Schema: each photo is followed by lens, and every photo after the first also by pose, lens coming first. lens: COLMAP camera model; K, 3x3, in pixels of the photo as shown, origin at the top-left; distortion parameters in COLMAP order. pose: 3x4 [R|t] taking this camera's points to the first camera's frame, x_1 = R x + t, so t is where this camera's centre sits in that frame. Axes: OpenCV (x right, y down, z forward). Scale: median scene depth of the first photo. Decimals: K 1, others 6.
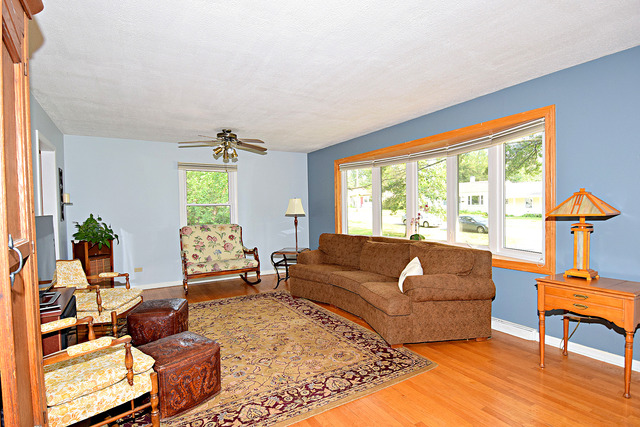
lens RADIAL K [[332.0, 0, 316.2], [0, 332.0, 214.9], [0, 0, 1]] dist [0.017399, -0.000307]
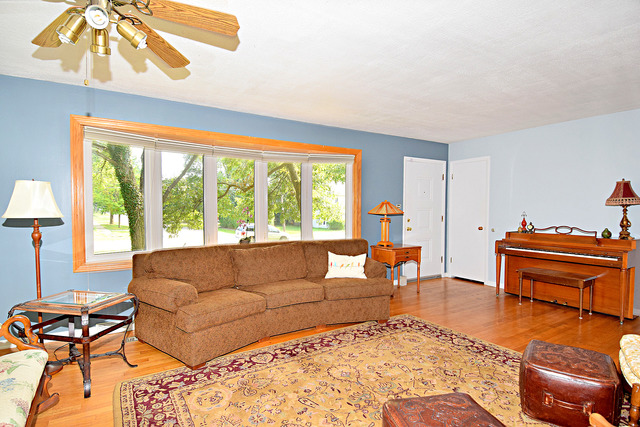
lens RADIAL K [[332.0, 0, 316.2], [0, 332.0, 214.9], [0, 0, 1]] dist [0.017399, -0.000307]
pose [[-0.030231, -0.018936, 0.999364, -0.923420], [0.008924, 0.999776, 0.019214, -0.023699], [-0.999503, 0.009499, -0.030056, 1.203546]]
